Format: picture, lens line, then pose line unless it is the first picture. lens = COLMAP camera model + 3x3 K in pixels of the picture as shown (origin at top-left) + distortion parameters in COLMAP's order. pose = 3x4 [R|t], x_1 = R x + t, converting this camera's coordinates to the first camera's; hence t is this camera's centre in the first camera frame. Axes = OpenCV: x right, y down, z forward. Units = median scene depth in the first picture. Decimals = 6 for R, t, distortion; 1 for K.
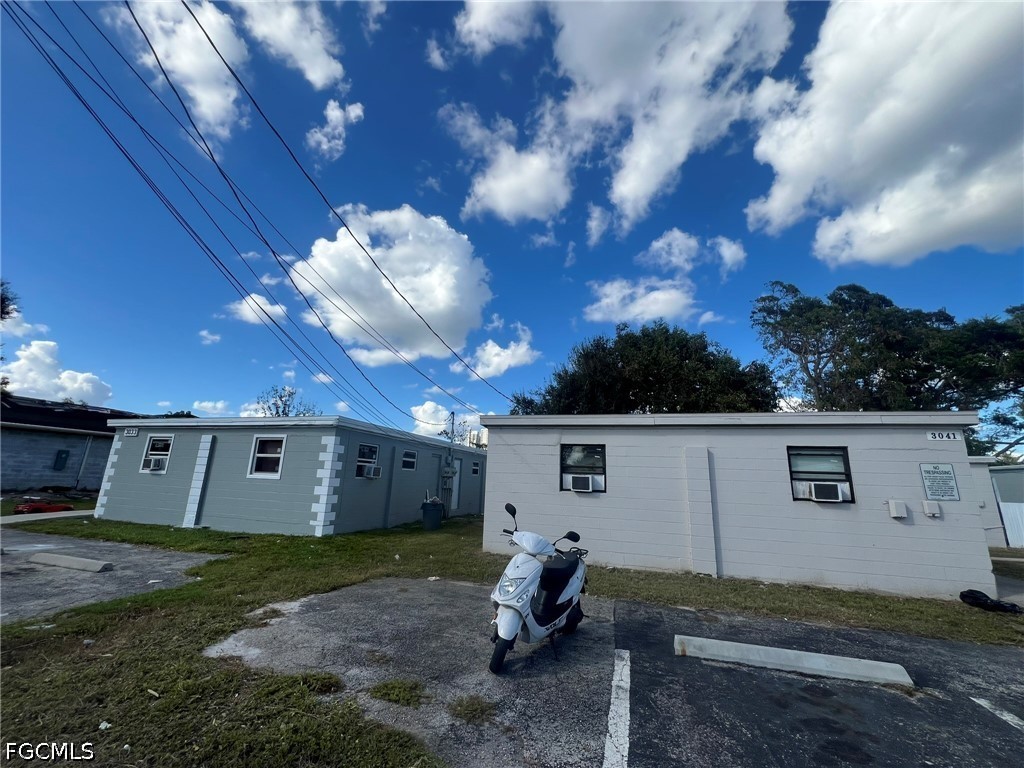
lens RADIAL K [[406.8, 0, 511.5], [0, 406.8, 382.5], [0, 0, 1]] dist [-0.001267, 0.000344]
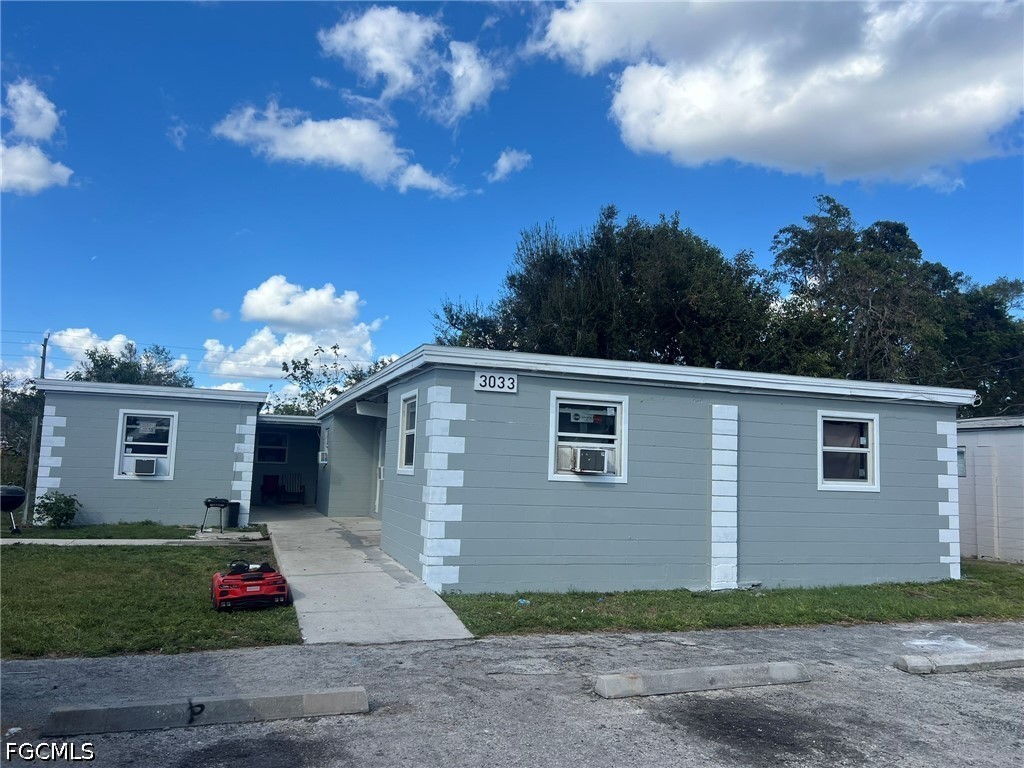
lens RADIAL K [[763.8, 0, 512.0], [0, 763.8, 384.0], [0, 0, 1]] dist [0.004702, 0.000949]
pose [[0.811901, 0.057261, 0.580981, -1.417640], [-0.143154, 0.984322, 0.103038, 0.044149], [-0.565972, -0.166826, 0.807369, 0.387971]]
